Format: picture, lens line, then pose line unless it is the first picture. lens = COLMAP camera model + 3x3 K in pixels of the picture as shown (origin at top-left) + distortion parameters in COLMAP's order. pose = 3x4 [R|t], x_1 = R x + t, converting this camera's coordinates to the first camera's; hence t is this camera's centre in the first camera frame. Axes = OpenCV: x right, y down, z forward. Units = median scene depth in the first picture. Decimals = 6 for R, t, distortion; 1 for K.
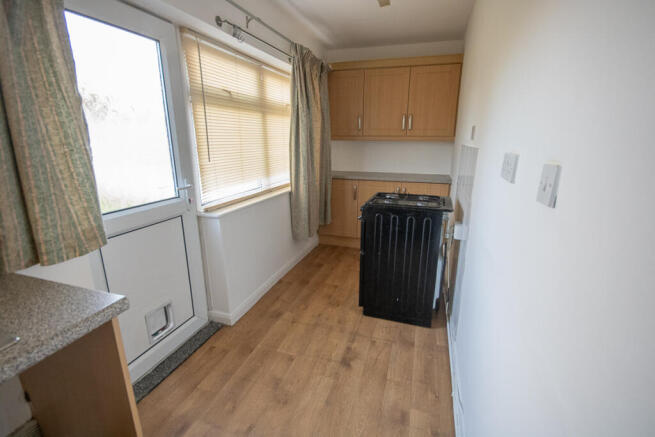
lens RADIAL K [[301.5, 0, 327.1], [0, 301.5, 219.5], [0, 0, 1]] dist [-0.010629, -0.001510]
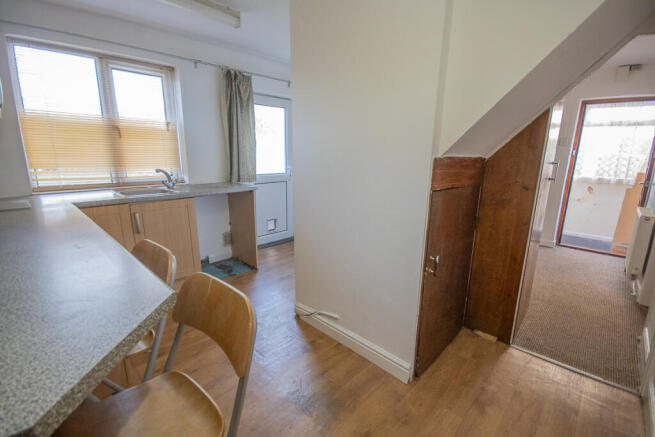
lens RADIAL K [[301.5, 0, 328.8], [0, 301.5, 218.5], [0, 0, 1]] dist [-0.010629, -0.001510]
pose [[0.905383, 0.109119, -0.410334, 0.896647], [-0.125147, 0.992062, -0.012314, 0.298844], [0.405733, 0.062500, 0.911852, -1.072063]]
